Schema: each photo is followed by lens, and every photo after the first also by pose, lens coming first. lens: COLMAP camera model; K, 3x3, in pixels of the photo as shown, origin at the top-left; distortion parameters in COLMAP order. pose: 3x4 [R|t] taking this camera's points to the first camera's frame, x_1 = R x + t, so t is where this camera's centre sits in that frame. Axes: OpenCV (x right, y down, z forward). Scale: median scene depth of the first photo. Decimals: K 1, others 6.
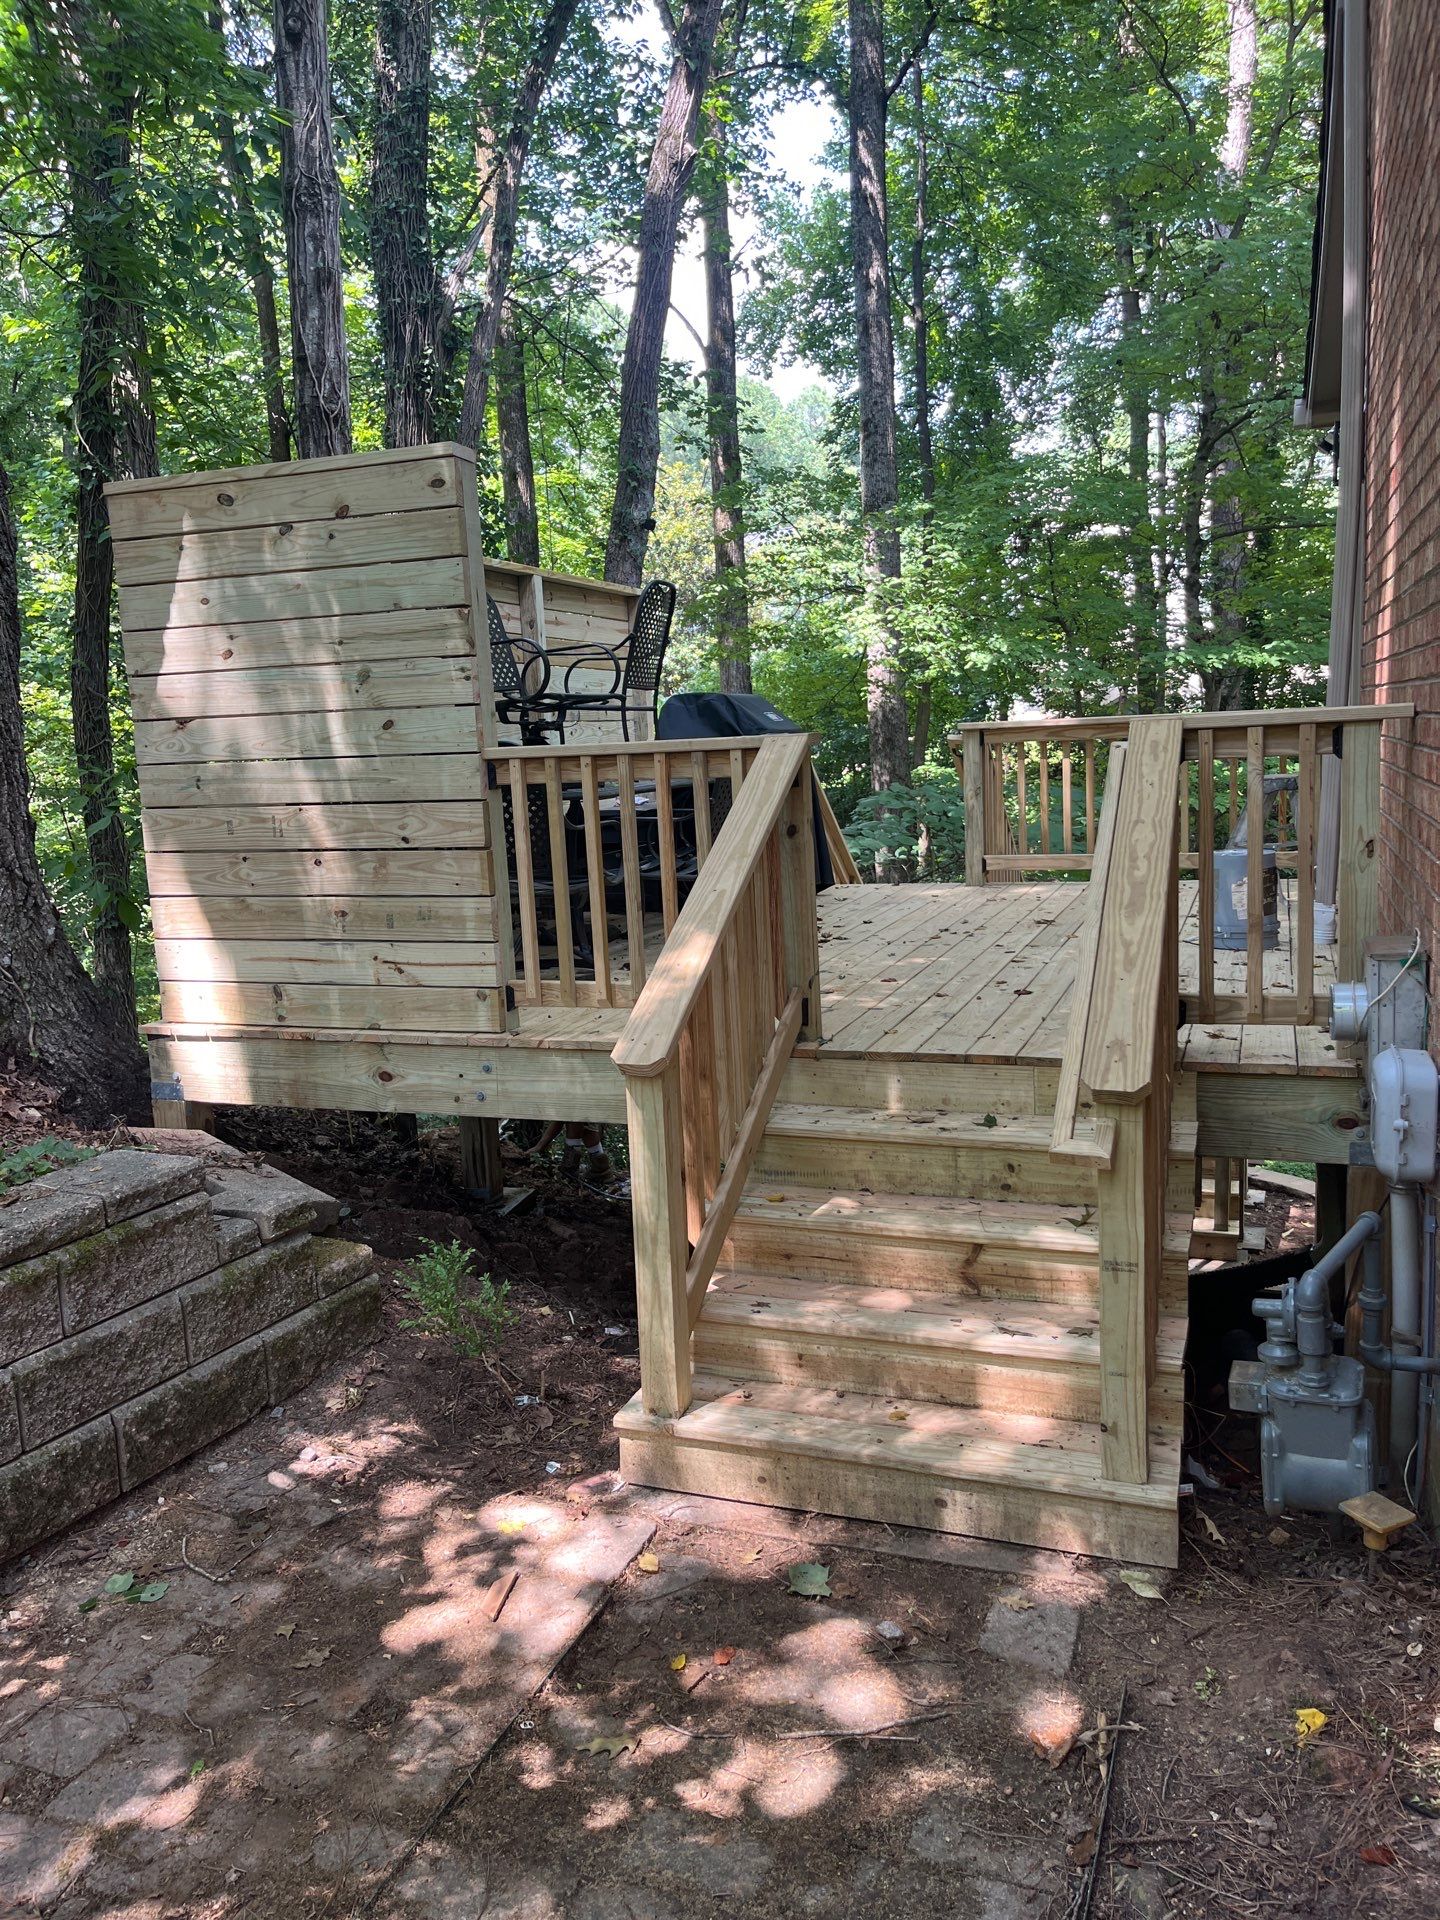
lens RADIAL K [[1517.9, 0, 720.0], [0, 1517.9, 960.0], [0, 0, 1]] dist [0.057675, -0.067263]
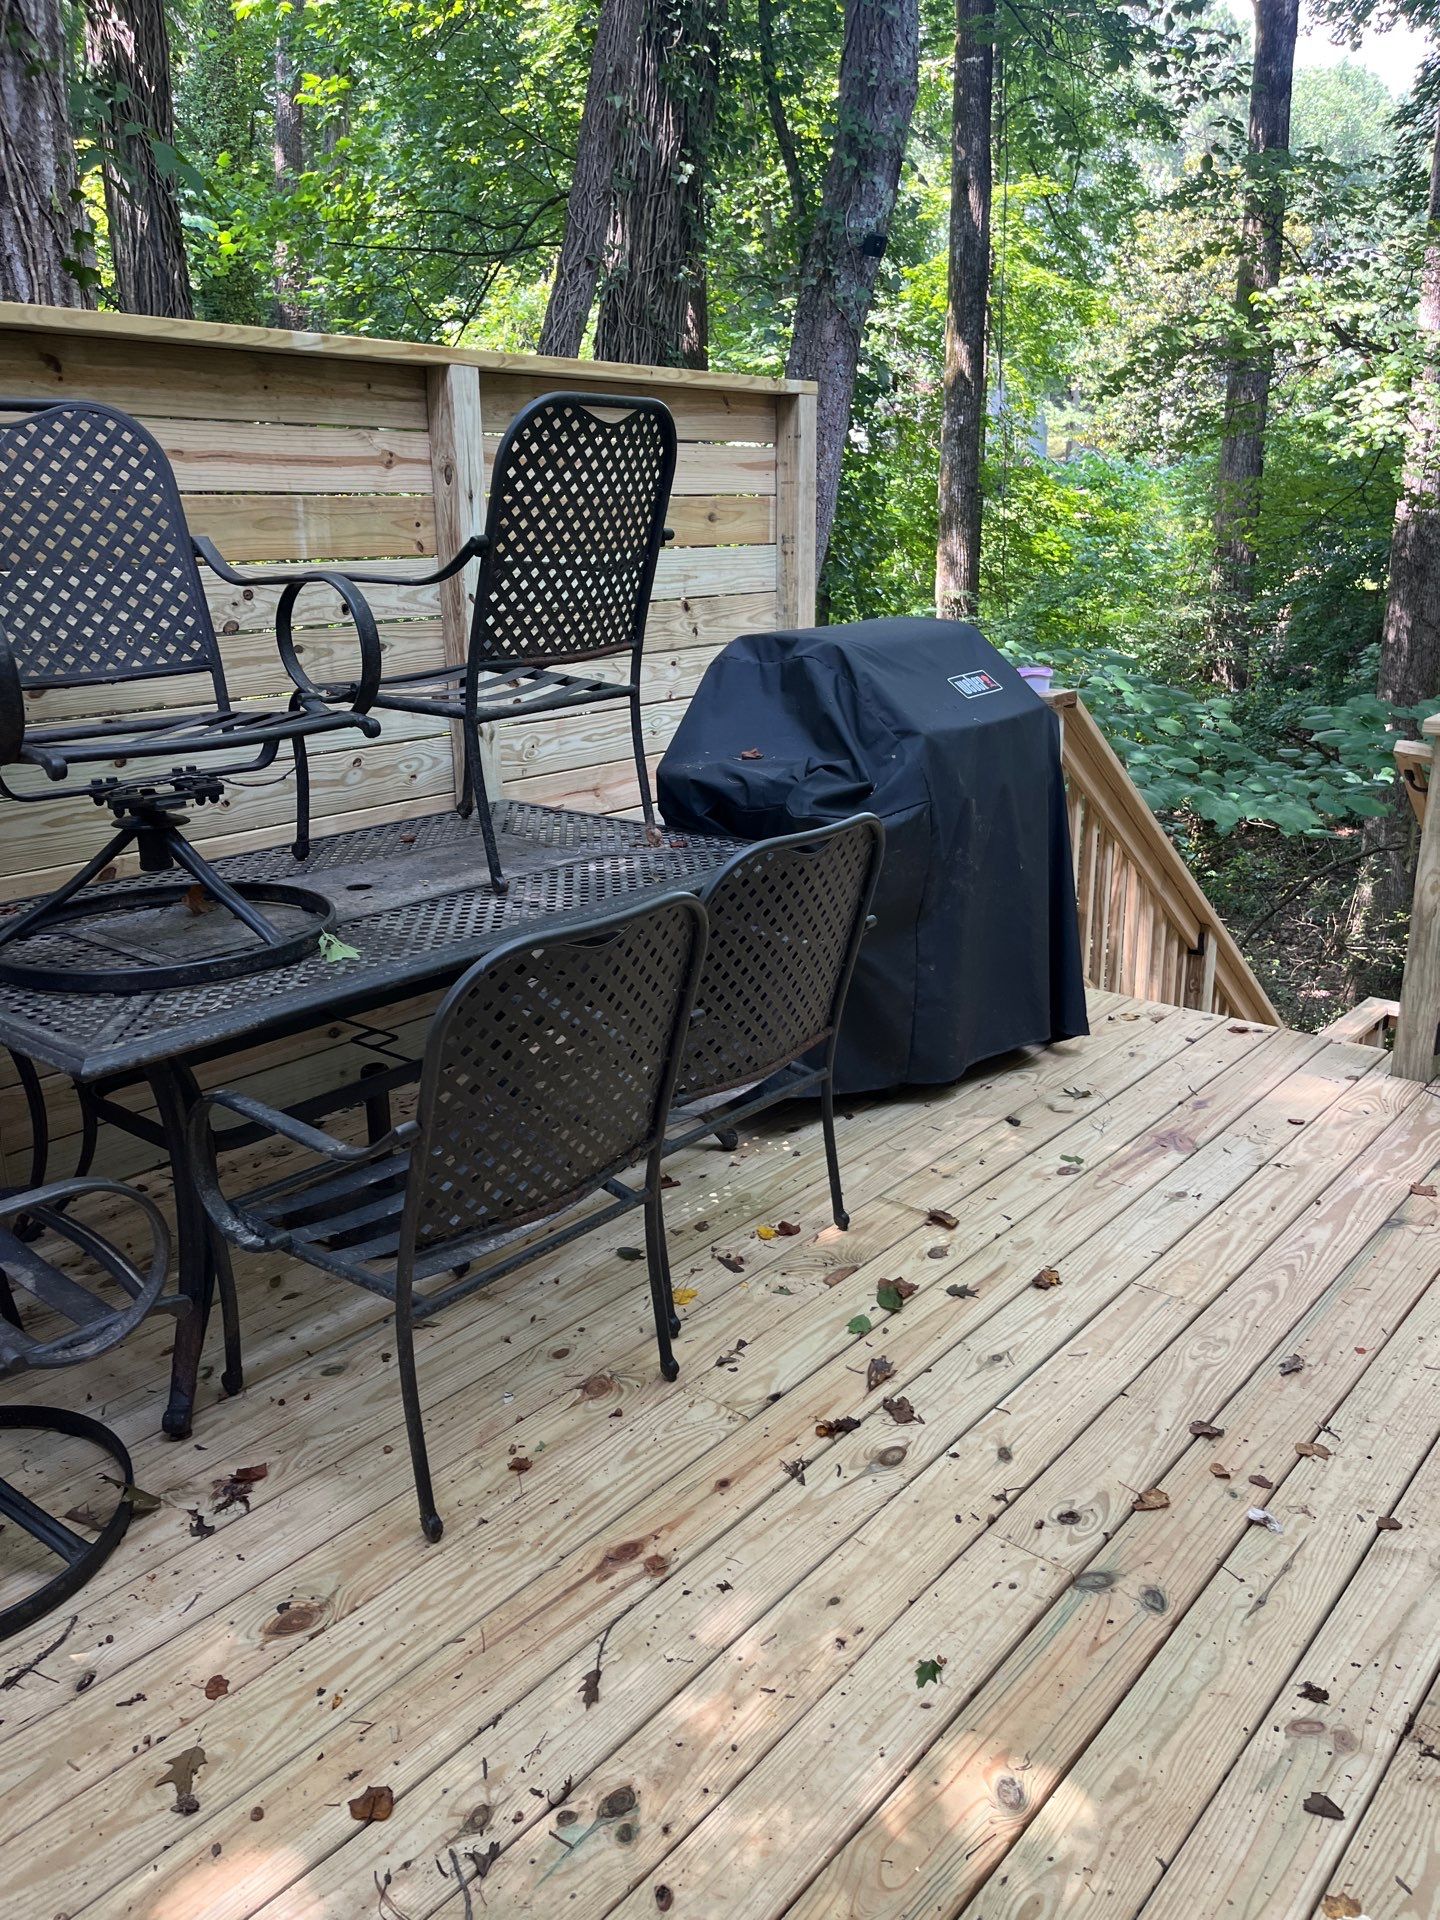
lens RADIAL K [[1517.9, 0, 720.0], [0, 1517.9, 960.0], [0, 0, 1]] dist [0.057675, -0.067263]
pose [[0.944881, 0.126789, -0.301870, 0.035924], [-0.078916, 0.982988, 0.165854, -0.047894], [0.317763, -0.132890, 0.938812, 0.171044]]
